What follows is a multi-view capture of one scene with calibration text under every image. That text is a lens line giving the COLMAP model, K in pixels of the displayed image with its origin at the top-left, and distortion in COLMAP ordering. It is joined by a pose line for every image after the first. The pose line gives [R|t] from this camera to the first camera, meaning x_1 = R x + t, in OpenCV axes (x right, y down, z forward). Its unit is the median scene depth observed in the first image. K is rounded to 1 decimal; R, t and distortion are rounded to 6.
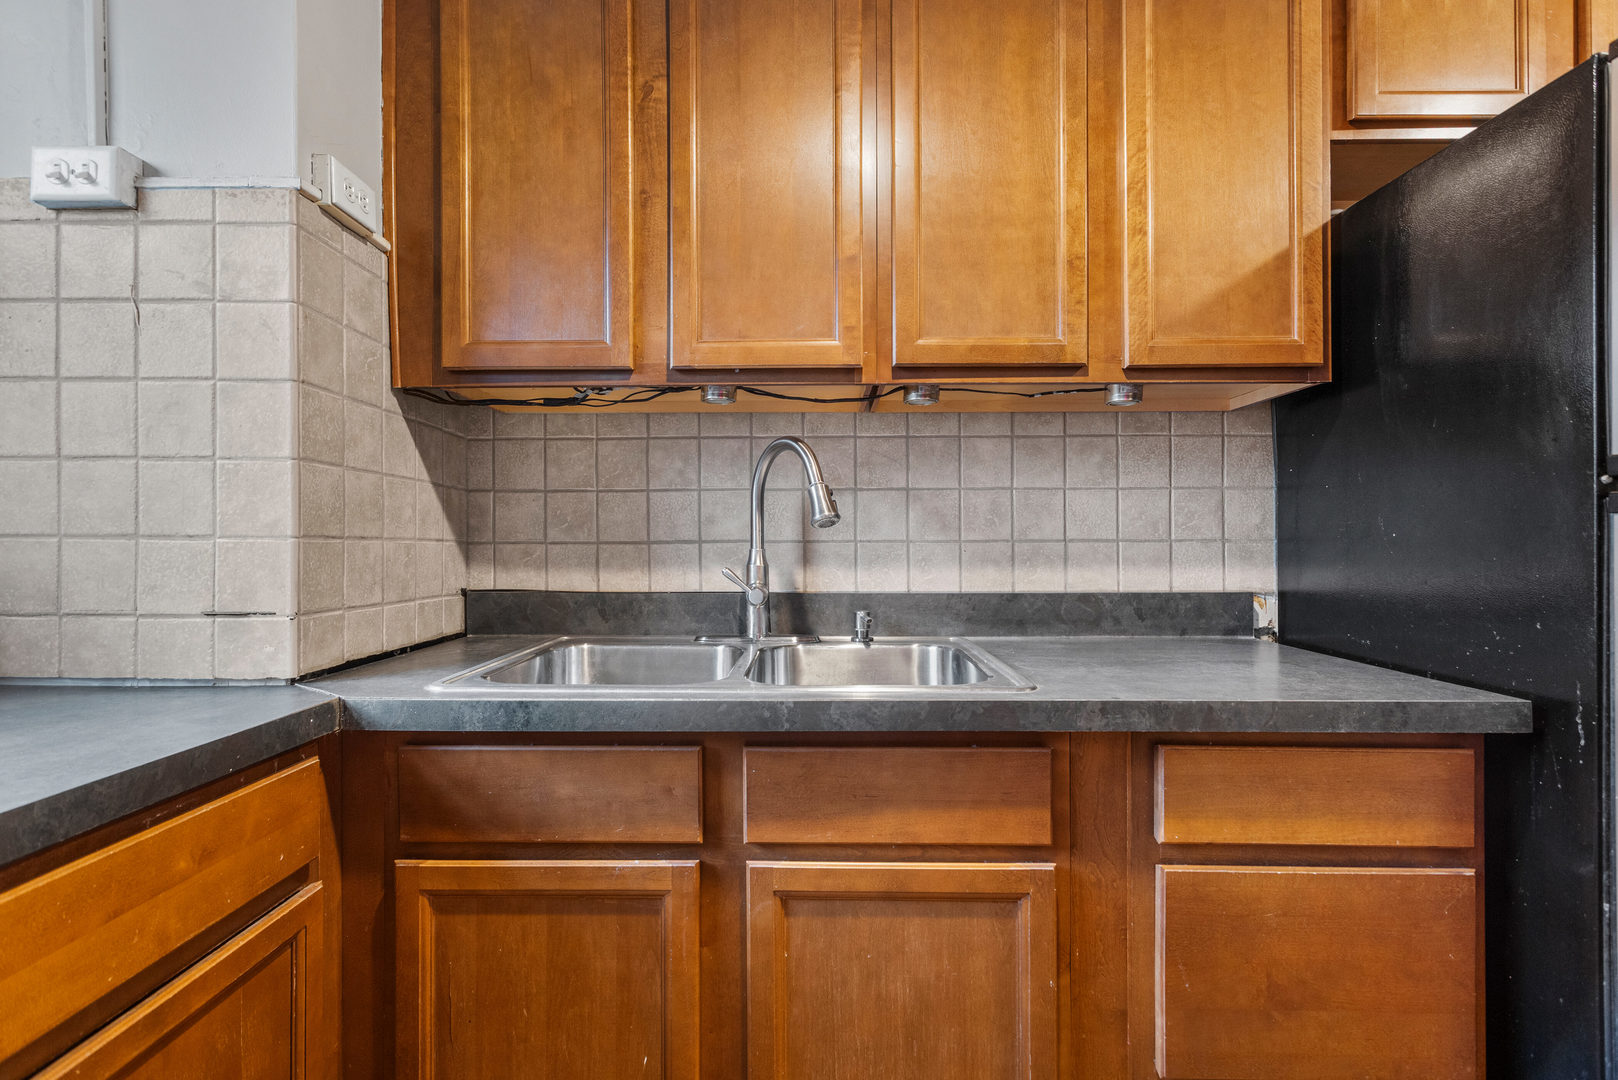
lens RADIAL K [[770.1, 0, 809.0], [0, 770.1, 540.0], [0, 0, 1]] dist [-0.000338, 0.000471]
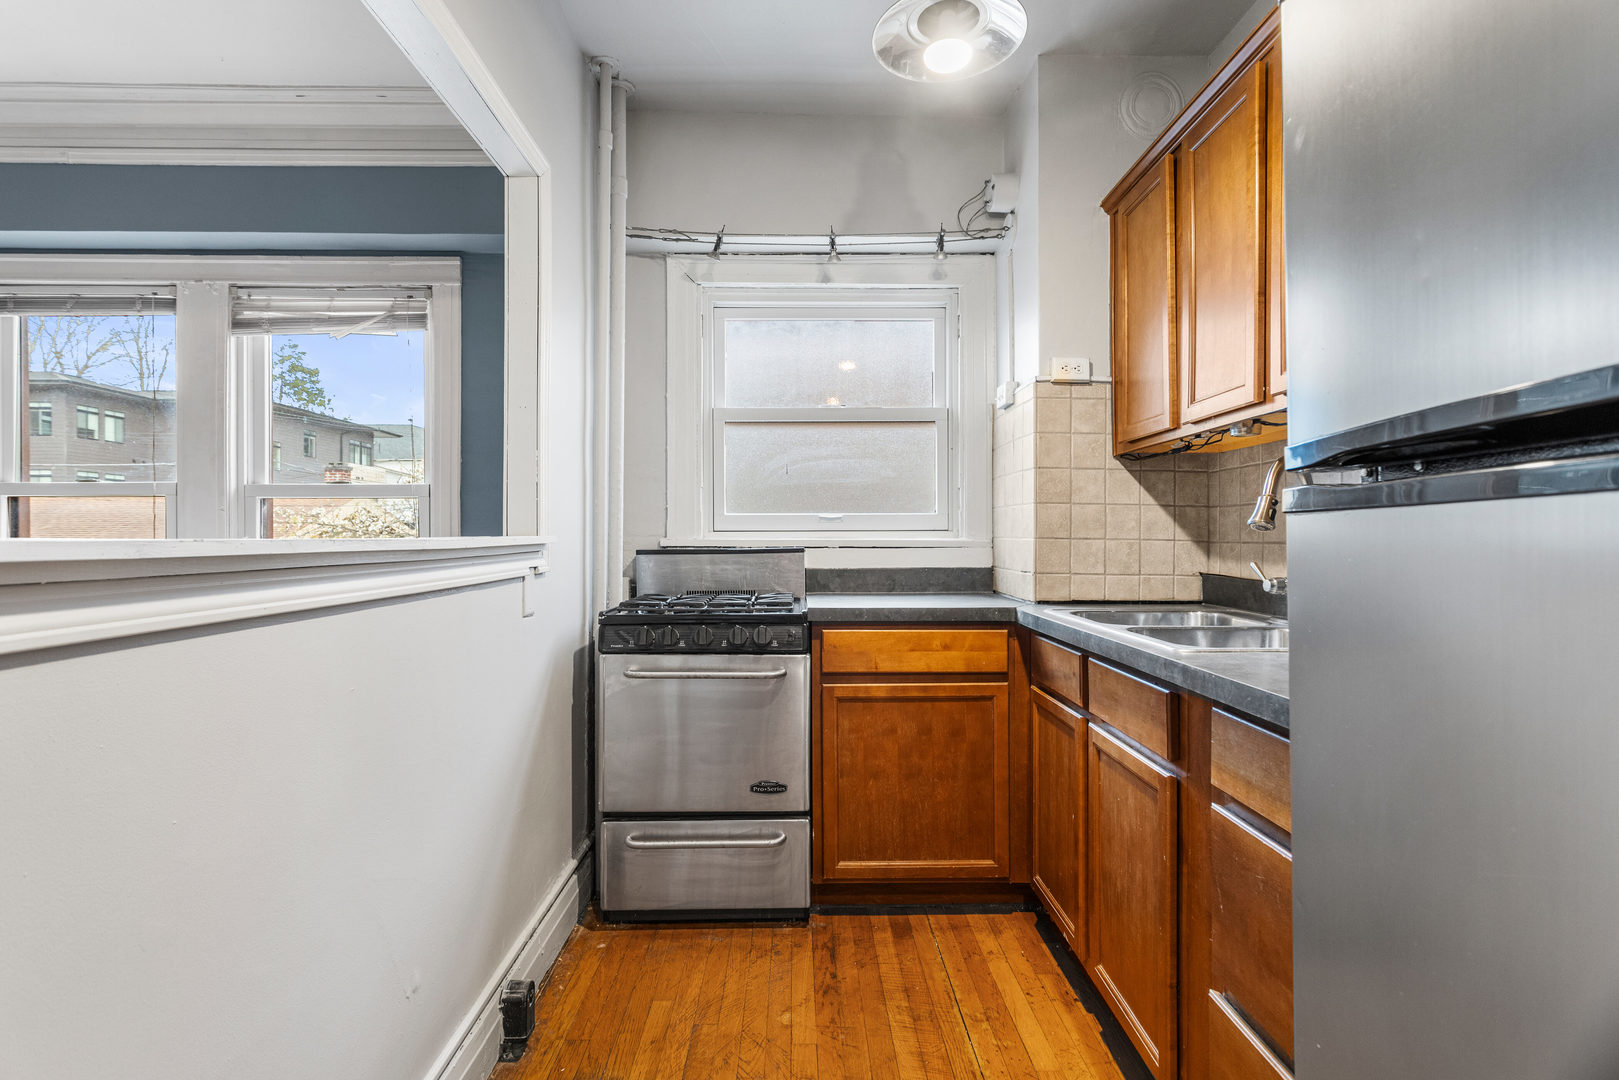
lens RADIAL K [[770.5, 0, 809.5], [0, 770.5, 540.0], [0, 0, 1]] dist [-0.000338, 0.000471]
pose [[0.025106, 0.003304, -0.999679, 1.330045], [-0.003303, 0.999989, 0.003222, -0.002984], [0.999679, 0.003221, 0.025116, 0.248962]]
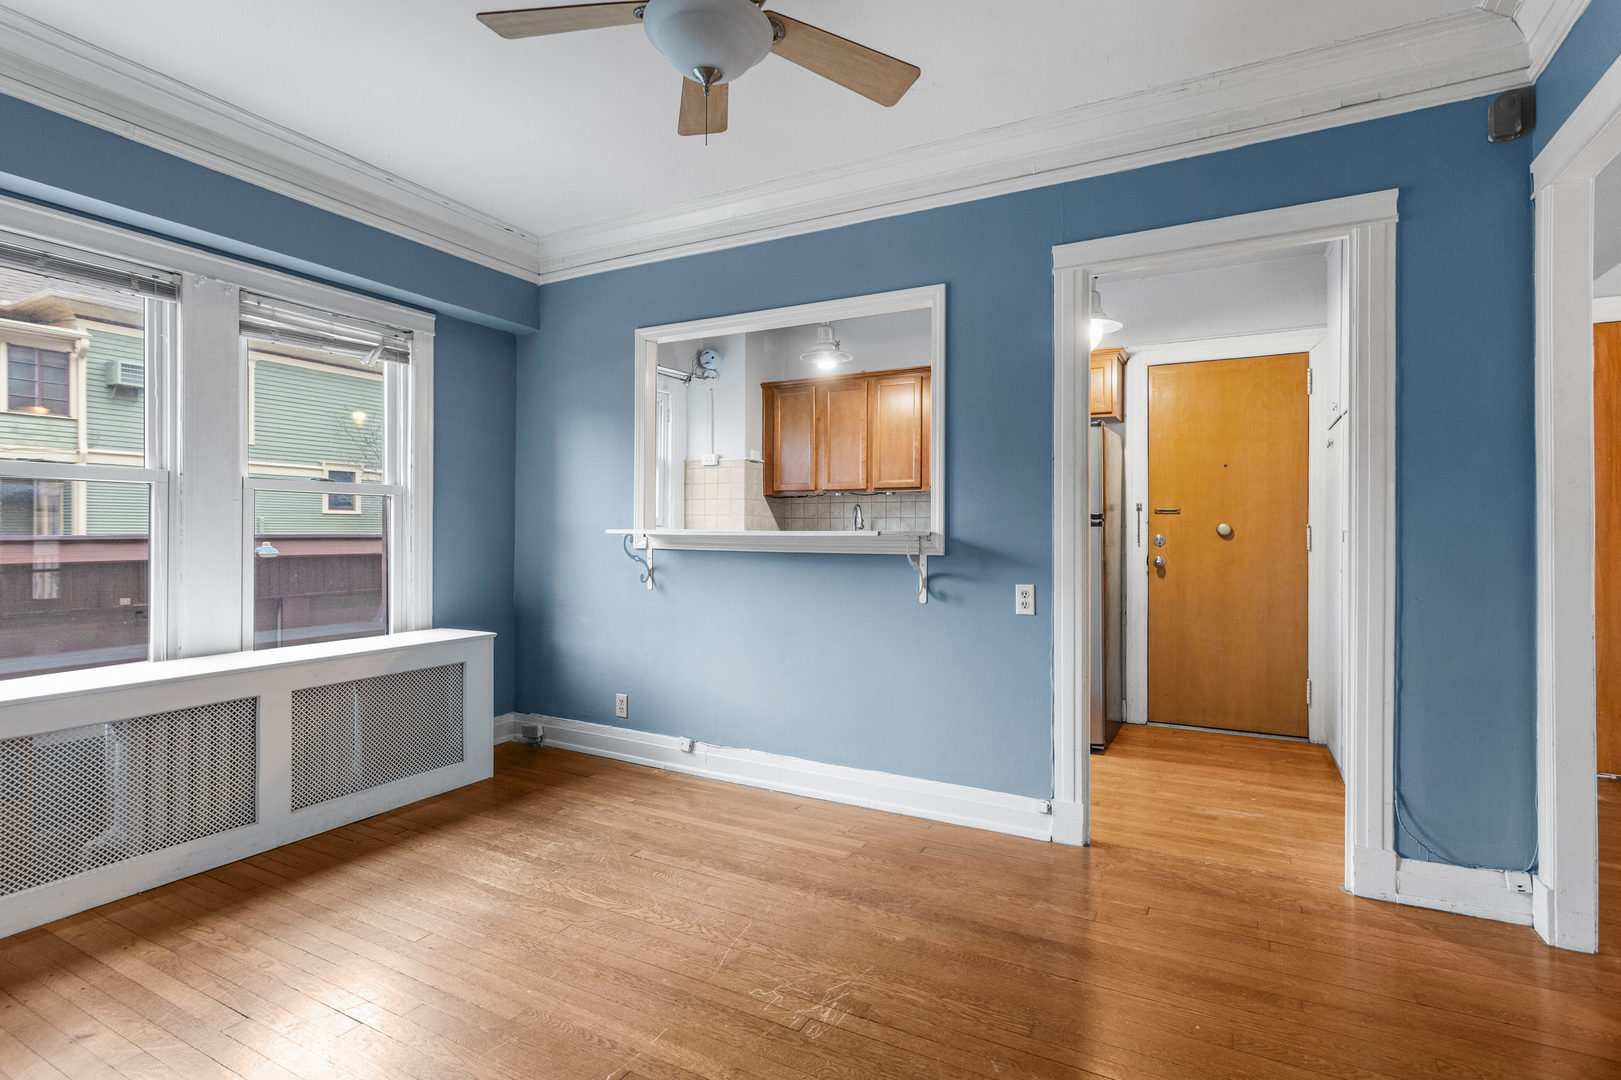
lens RADIAL K [[787.2, 0, 810.5], [0, 787.2, 540.0], [0, 0, 1]] dist [-0.000683, 0.000311]
pose [[0.884120, 0.011385, -0.467121, 1.751345], [-0.008810, 0.999932, 0.007697, 0.009179], [0.467177, -0.002690, 0.884160, -2.770814]]
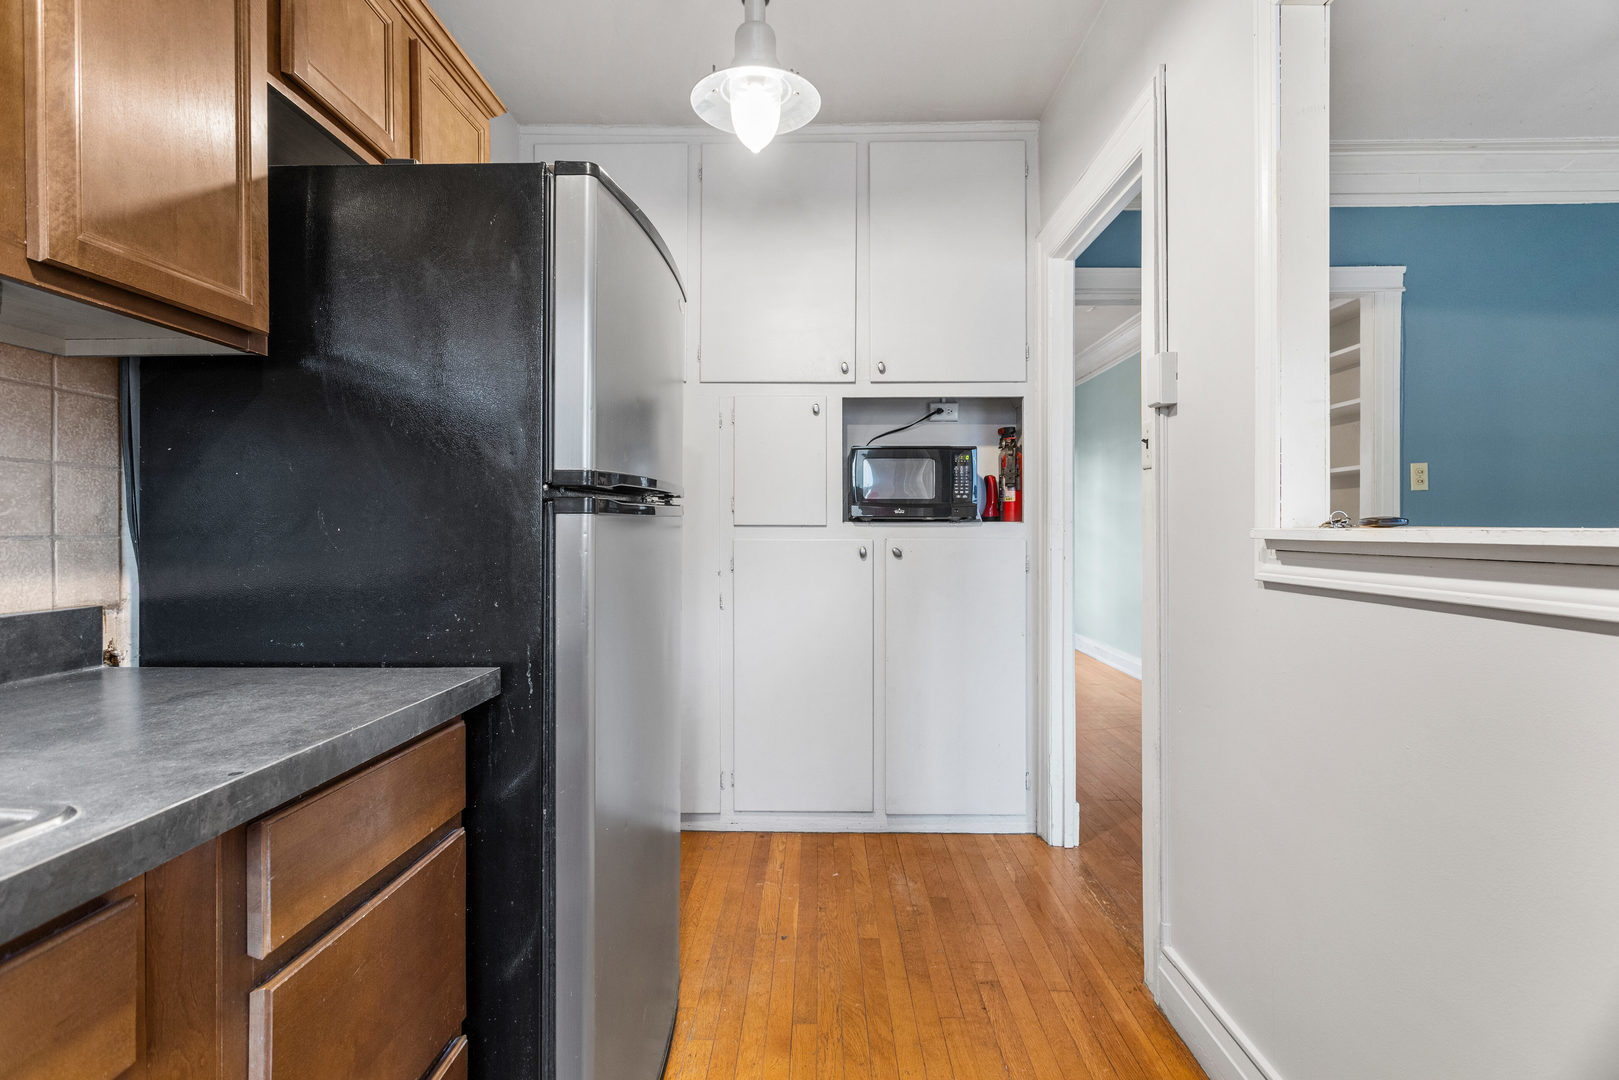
lens RADIAL K [[780.6, 0, 803.4], [0, 780.6, 528.9], [0, 0, 1]] dist [0.001535, 0.000566]
pose [[0.016140, 0.000274, 0.999870, -0.208099], [0.006201, 0.999981, -0.000374, -0.003222], [-0.999851, 0.006206, 0.016138, 0.374484]]
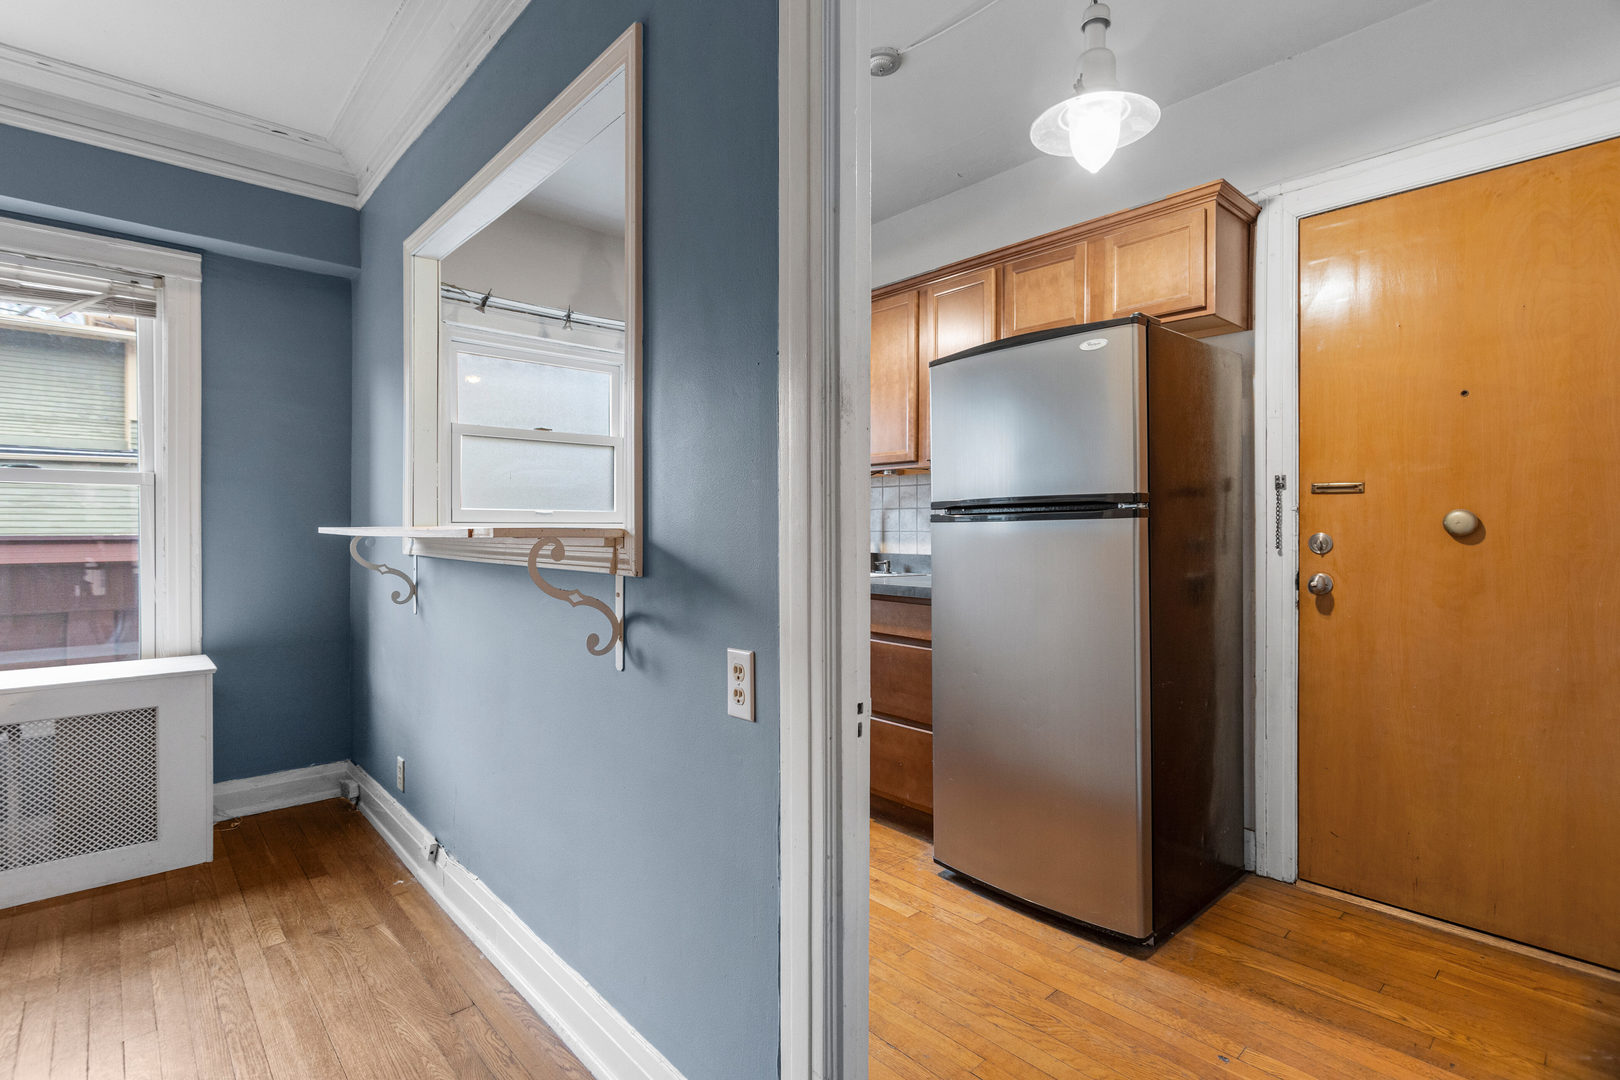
lens RADIAL K [[771.0, 0, 810.0], [0, 771.0, 540.0], [0, 0, 1]] dist [-0.000338, 0.000471]
pose [[0.679589, 0.013052, -0.733477, 2.020657], [-0.006021, 0.999907, 0.012214, 0.000089], [0.733568, -0.003884, 0.679605, -0.977352]]
